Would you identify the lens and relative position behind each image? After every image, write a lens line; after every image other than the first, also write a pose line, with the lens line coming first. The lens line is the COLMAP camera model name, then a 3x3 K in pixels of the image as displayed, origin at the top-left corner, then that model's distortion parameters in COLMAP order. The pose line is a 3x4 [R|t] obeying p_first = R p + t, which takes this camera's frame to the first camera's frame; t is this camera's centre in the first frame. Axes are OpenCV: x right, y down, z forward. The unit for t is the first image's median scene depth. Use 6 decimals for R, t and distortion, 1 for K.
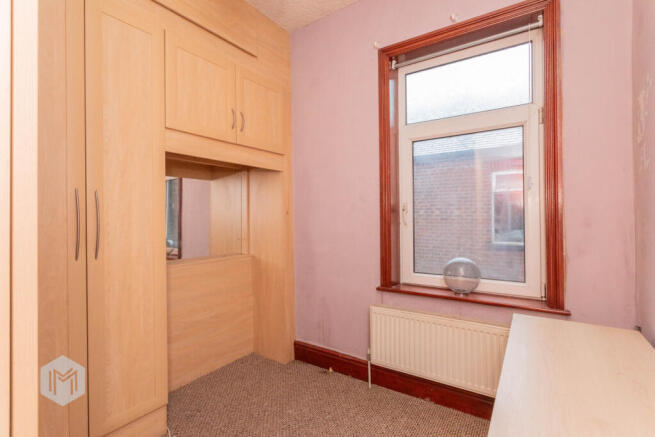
lens RADIAL K [[314.4, 0, 327.5], [0, 314.4, 218.5], [0, 0, 1]] dist [-0.000794, -0.000077]
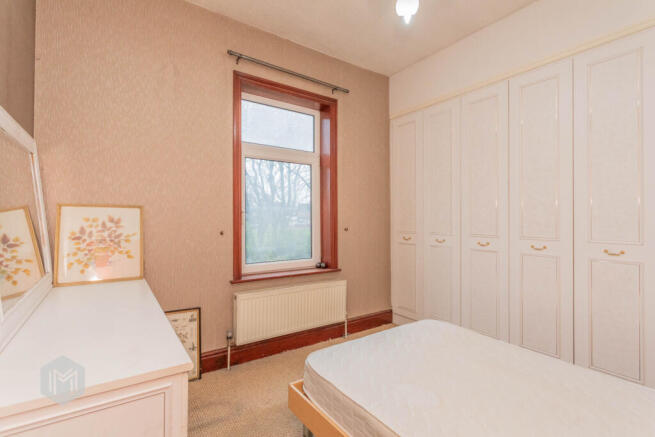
lens RADIAL K [[314.4, 0, 327.5], [0, 314.4, 218.5], [0, 0, 1]] dist [-0.000794, -0.000077]
pose [[0.368780, 0.009735, 0.929466, -0.784852], [-0.005186, 0.999951, -0.008415, 0.001548], [-0.929502, -0.001717, 0.368813, 0.262768]]
